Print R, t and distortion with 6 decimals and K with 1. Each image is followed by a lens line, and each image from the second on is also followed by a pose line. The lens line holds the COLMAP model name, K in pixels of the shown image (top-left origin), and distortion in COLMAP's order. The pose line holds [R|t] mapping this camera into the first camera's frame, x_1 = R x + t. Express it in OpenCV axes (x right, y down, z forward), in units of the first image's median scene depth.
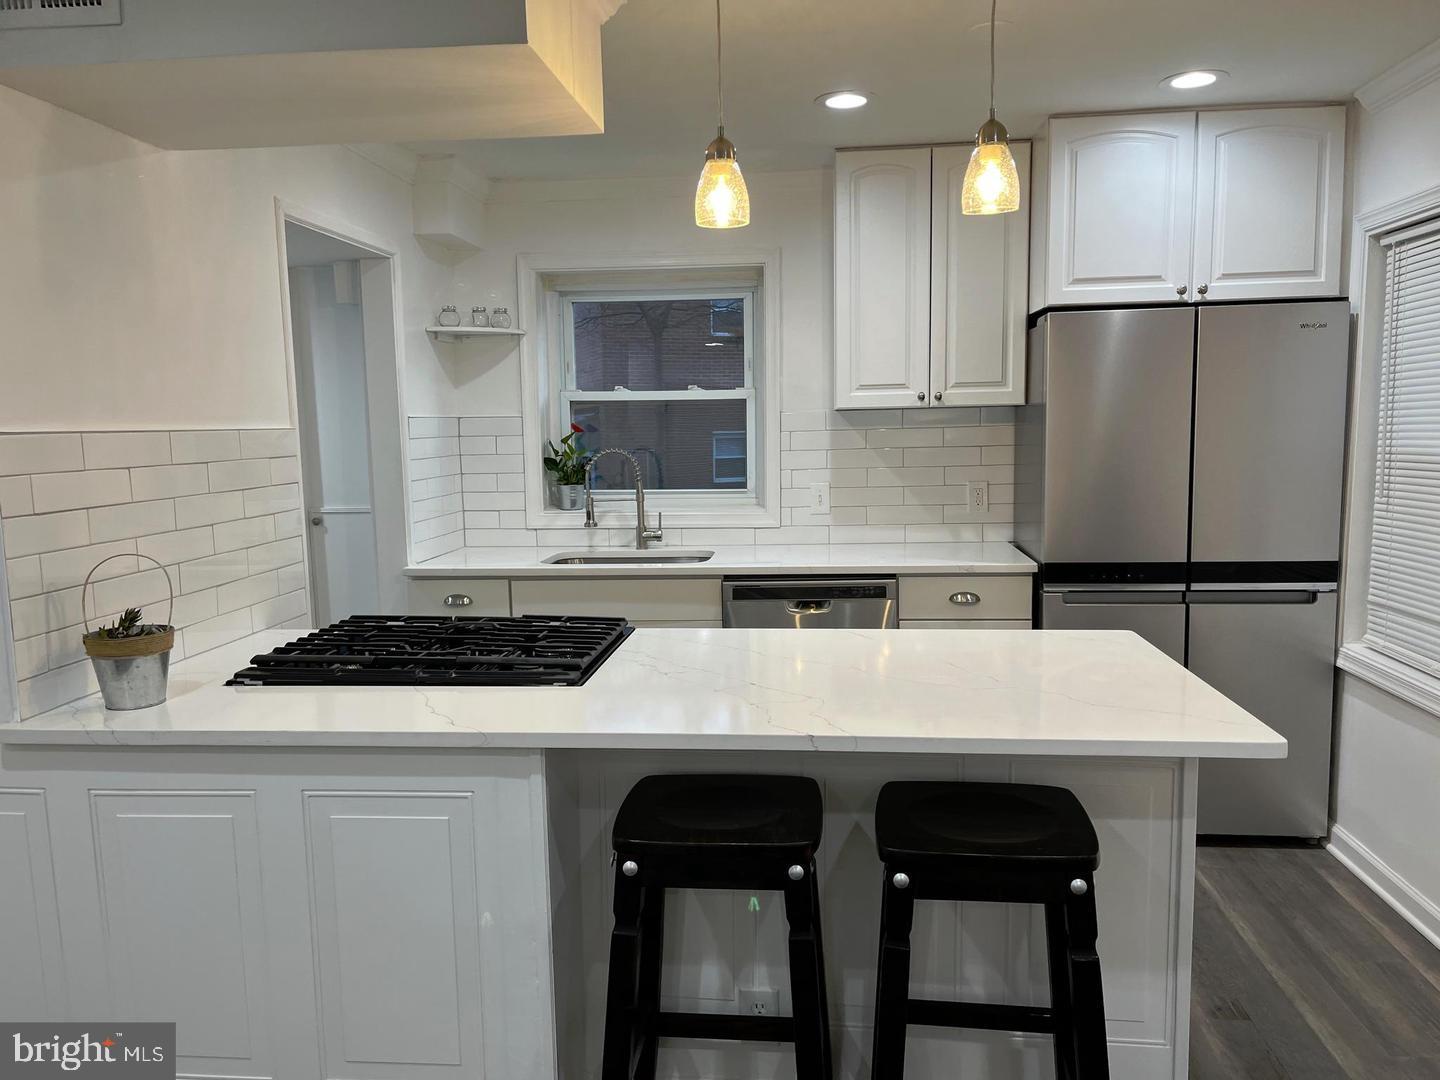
lens RADIAL K [[1085.5, 0, 724.7], [0, 1085.5, 546.0], [0, 0, 1]] dist [0.065870, -0.083420]
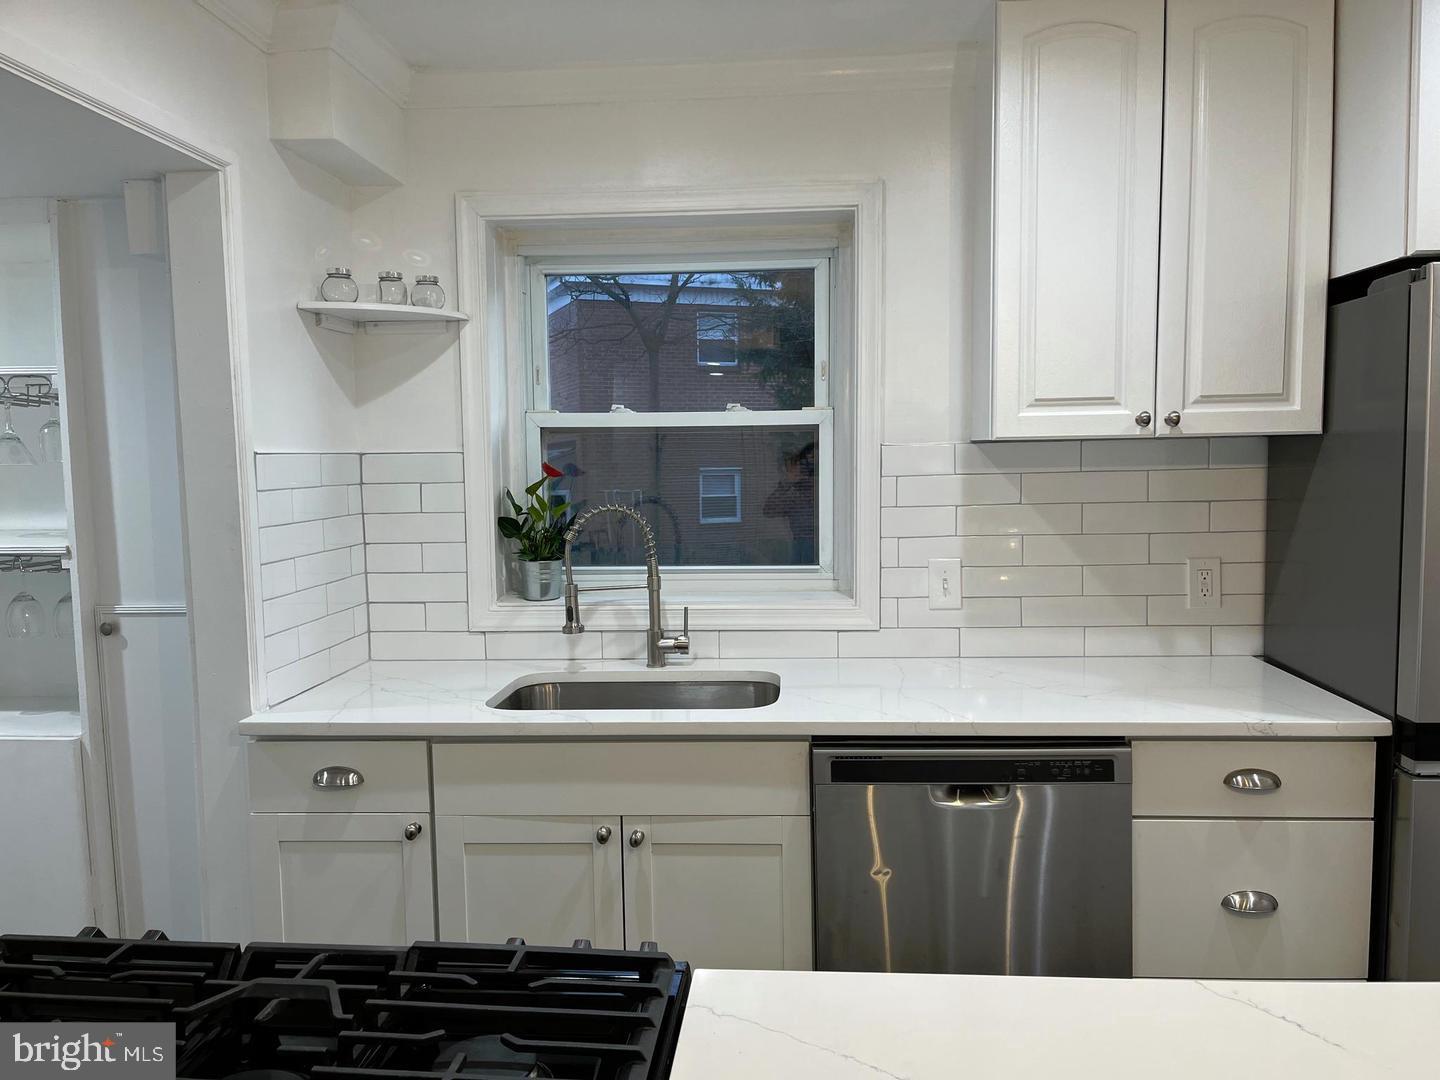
lens RADIAL K [[1085.5, 0, 723.1], [0, 1085.5, 548.4], [0, 0, 1]] dist [0.065870, -0.083420]
pose [[0.999764, -0.000131, 0.021719, -0.056836], [0.000744, 0.999600, -0.028259, -0.051206], [-0.021706, 0.028269, 0.999365, 0.418829]]
